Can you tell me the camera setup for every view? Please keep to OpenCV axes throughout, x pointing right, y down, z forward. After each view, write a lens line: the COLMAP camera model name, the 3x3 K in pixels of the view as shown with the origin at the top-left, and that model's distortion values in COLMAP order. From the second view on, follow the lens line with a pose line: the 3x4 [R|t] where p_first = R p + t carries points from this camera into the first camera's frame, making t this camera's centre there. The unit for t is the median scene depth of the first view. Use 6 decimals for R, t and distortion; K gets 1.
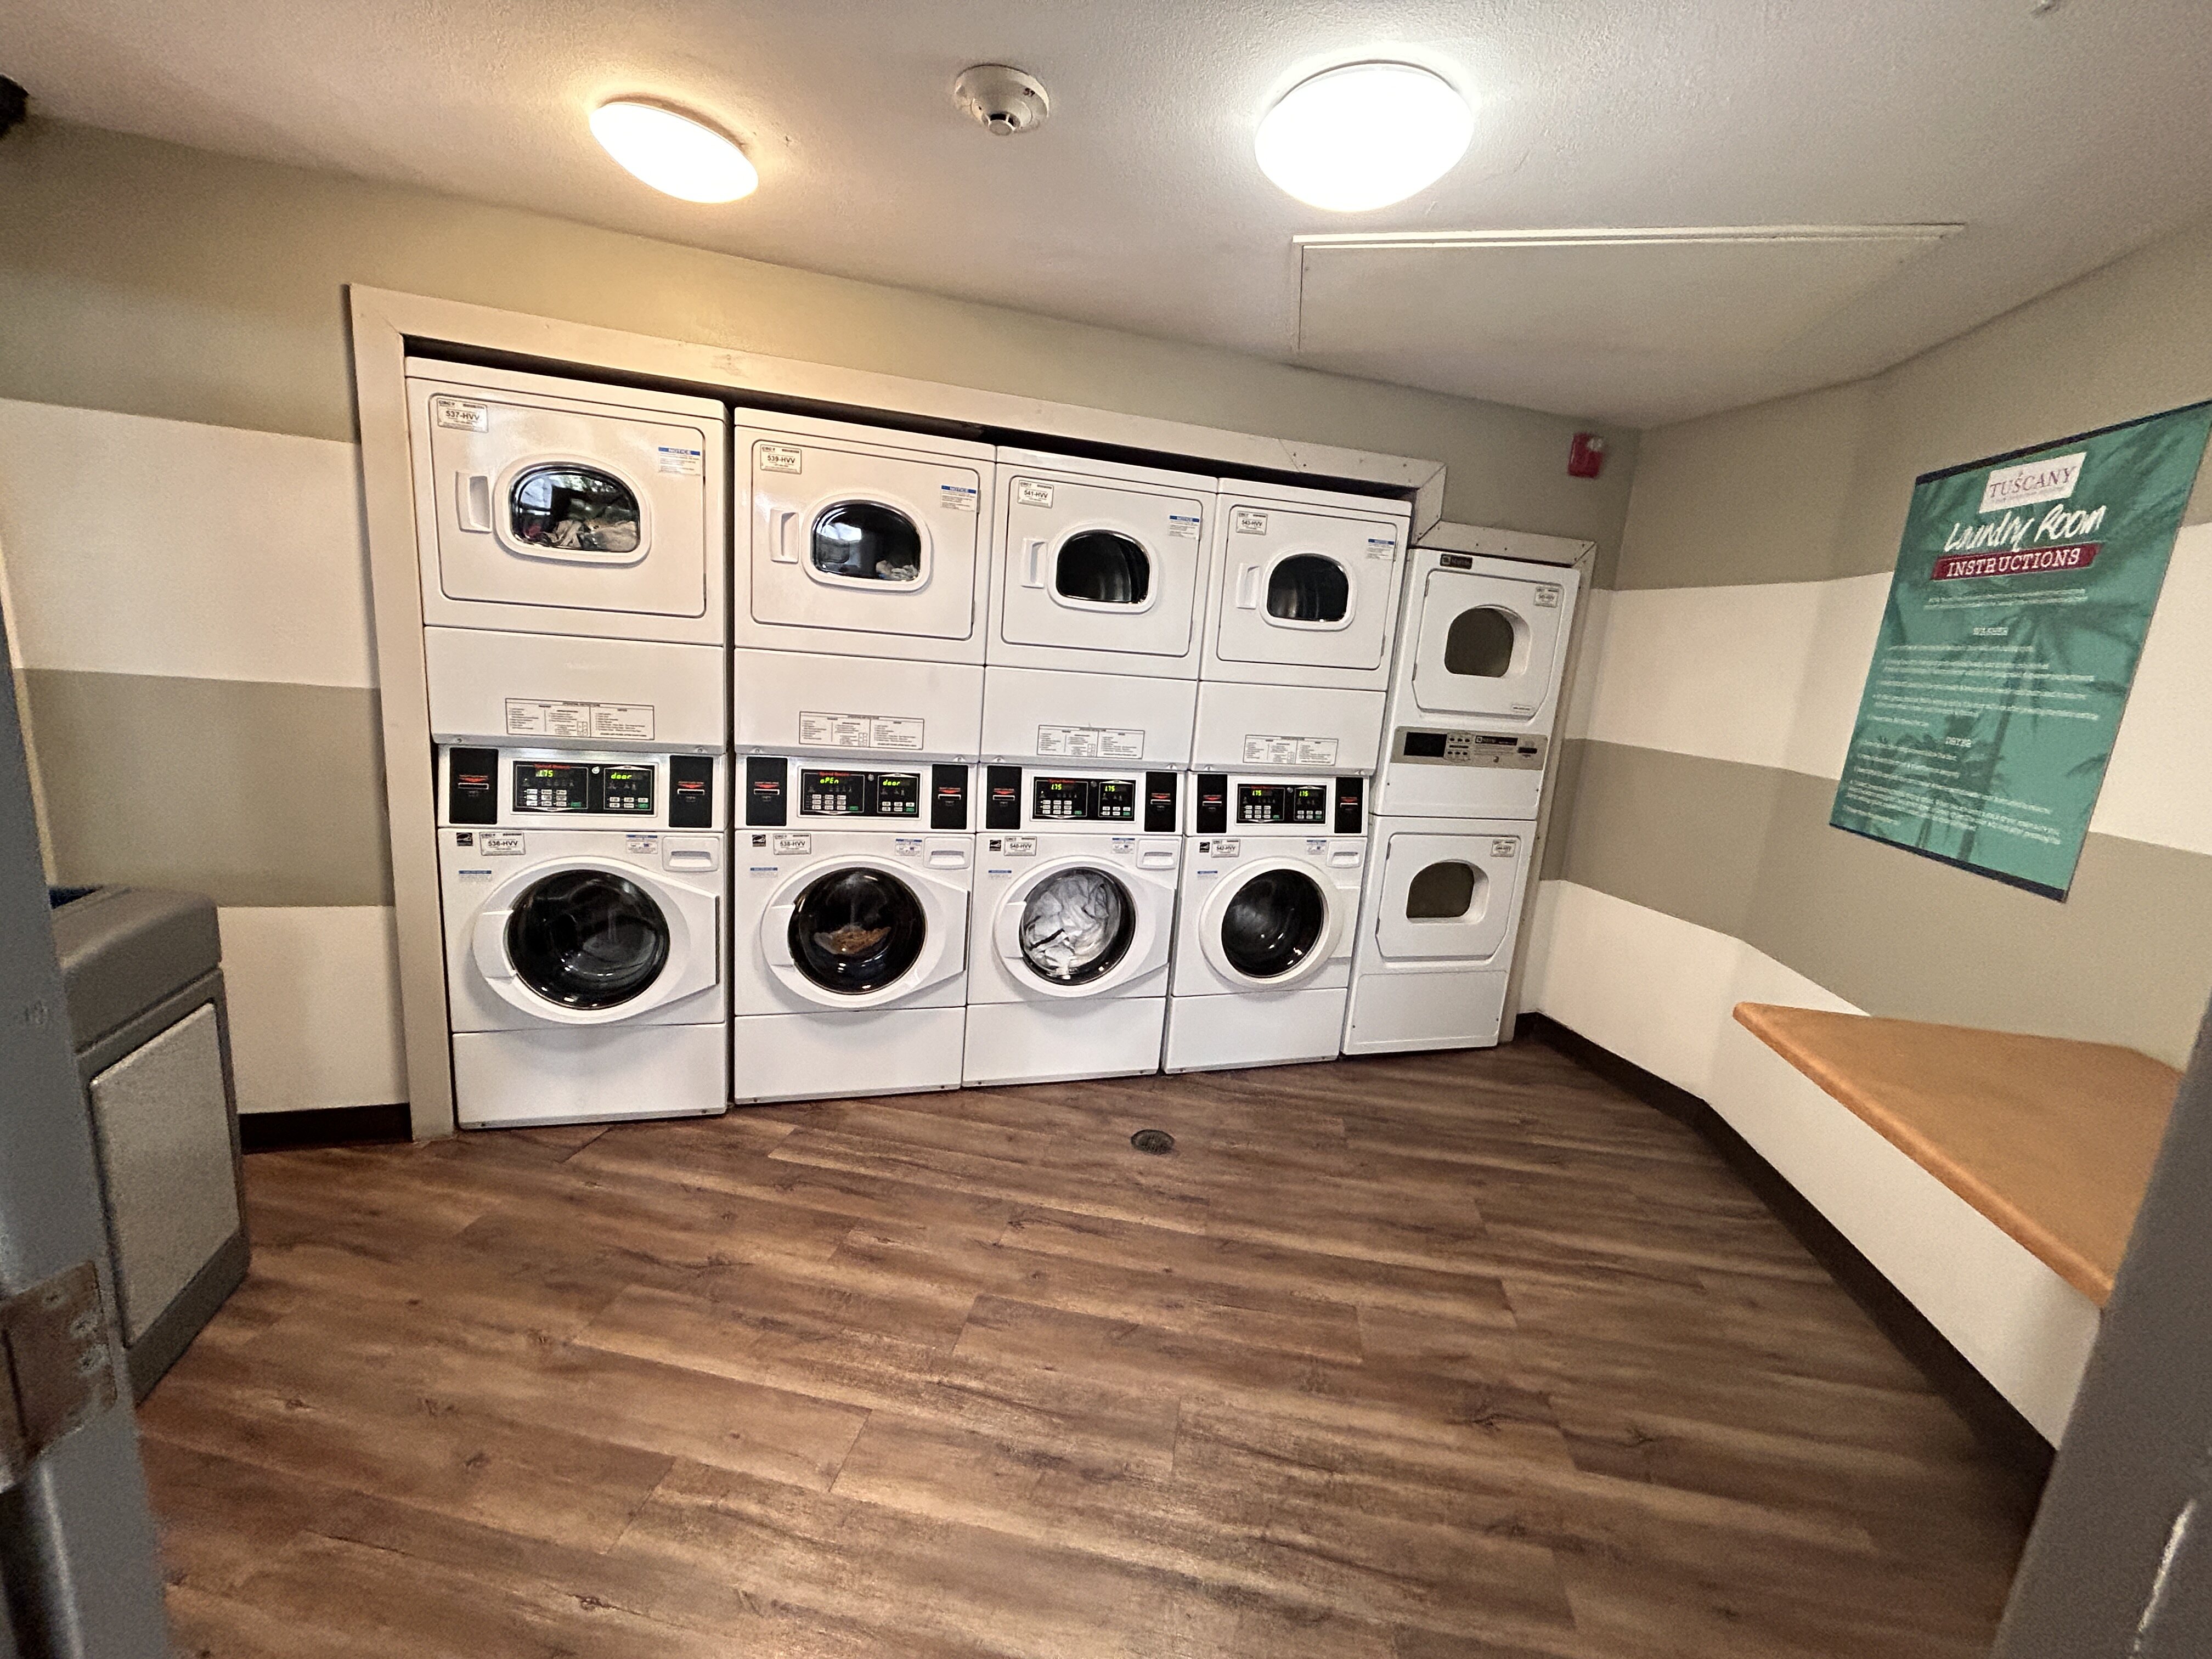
lens RADIAL K [[897.8, 0, 1098.5], [0, 897.8, 831.7], [0, 0, 1]] dist [-0.001013, -0.000304]
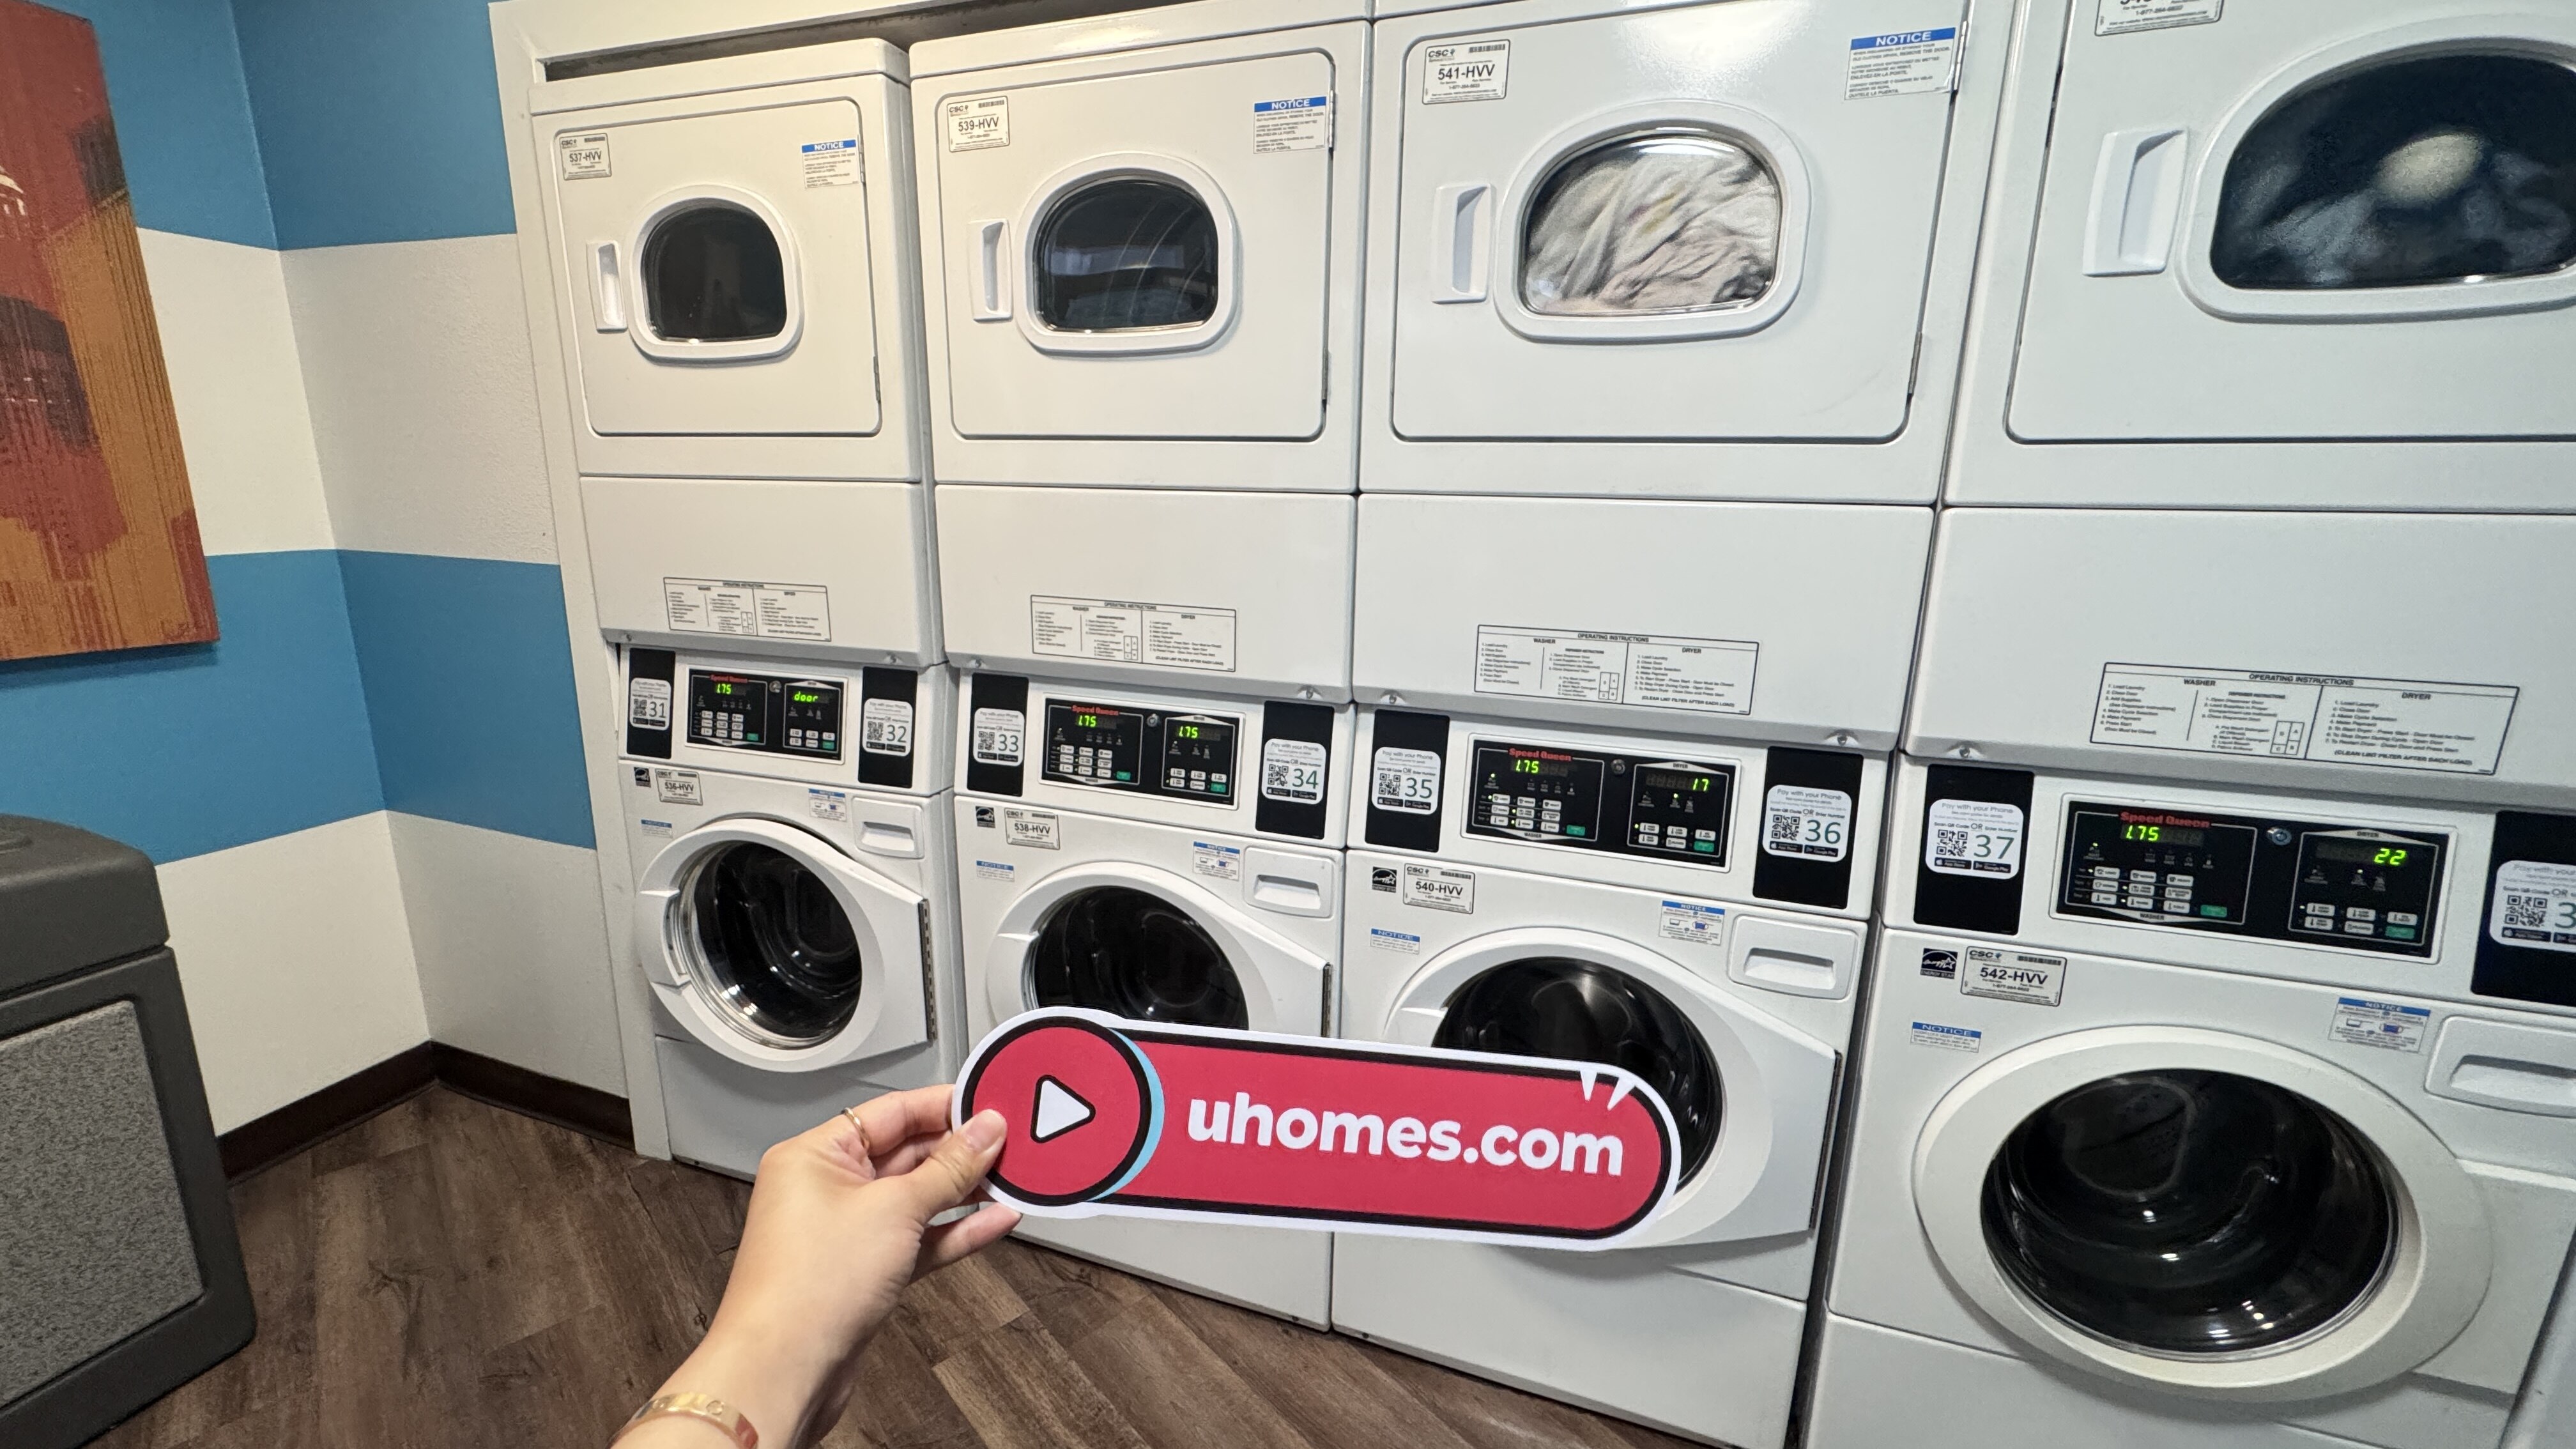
lens RADIAL K [[1039.1, 0, 1284.2], [0, 1039.1, 723.6], [0, 0, 1]] dist [-0.002418, -0.000505]
pose [[0.798370, 0.076145, -0.597333, 0.118915], [-0.072154, 0.996923, 0.030644, -0.058158], [0.597828, 0.018635, 0.801408, 0.394186]]
